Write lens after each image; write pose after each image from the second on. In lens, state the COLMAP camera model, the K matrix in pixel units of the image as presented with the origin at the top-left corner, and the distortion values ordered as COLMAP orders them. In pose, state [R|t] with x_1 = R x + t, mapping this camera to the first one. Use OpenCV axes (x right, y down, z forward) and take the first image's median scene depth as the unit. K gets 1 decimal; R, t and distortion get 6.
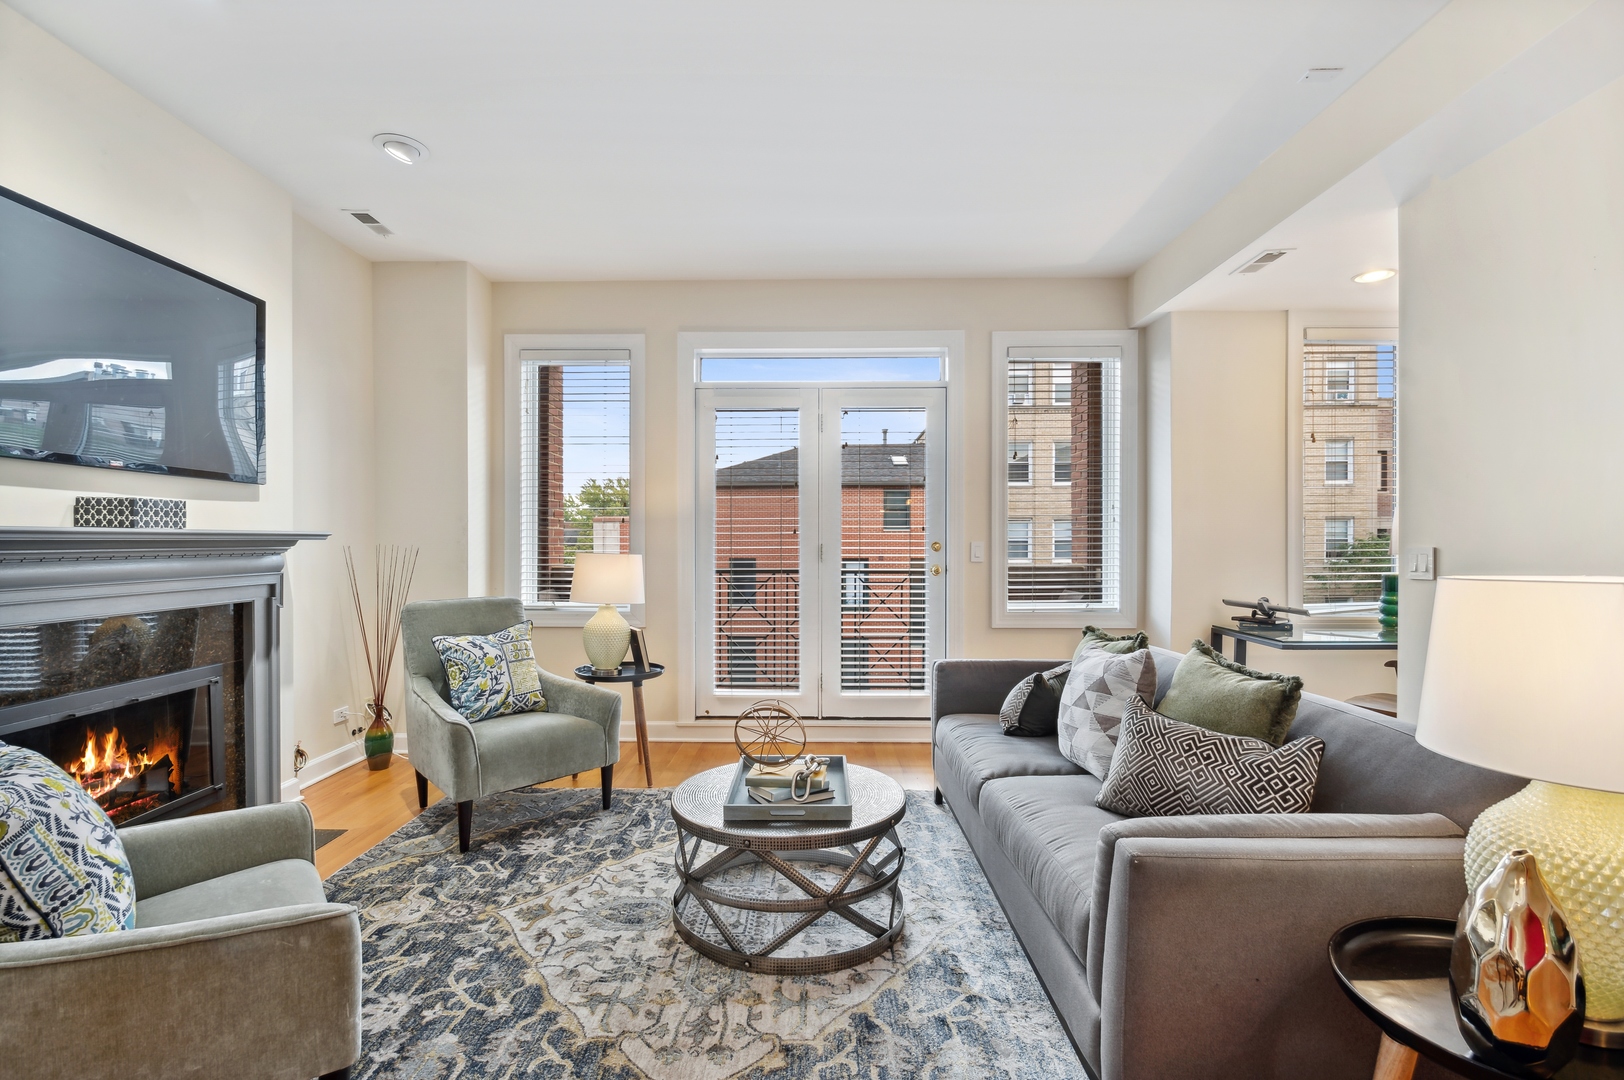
lens RADIAL K [[750.1, 0, 809.4], [0, 750.1, 552.6], [0, 0, 1]] dist [0.002035, -0.009838]
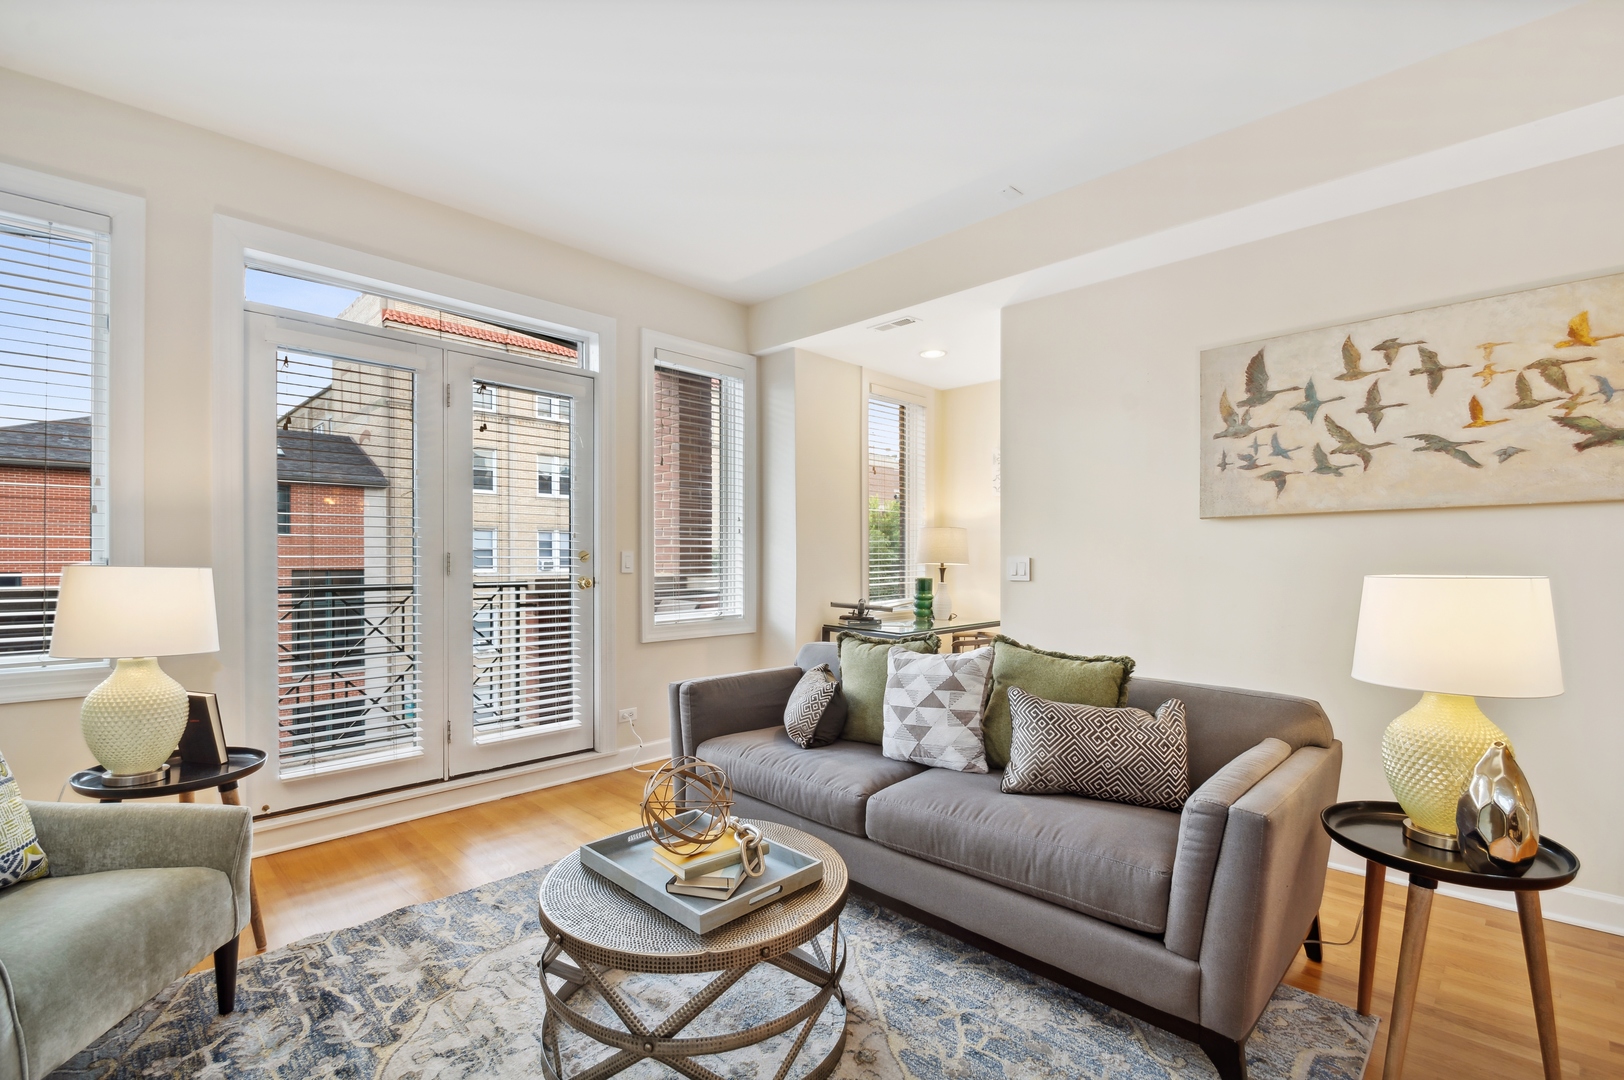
lens RADIAL K [[721.4, 0, 803.8], [0, 721.4, 565.6], [0, 0, 1]] dist [0.002558, -0.013261]
pose [[0.682431, -0.005897, 0.730926, -0.316173], [0.003139, 0.999982, 0.005137, -0.000528], [-0.730943, -0.001211, 0.682437, 0.265892]]
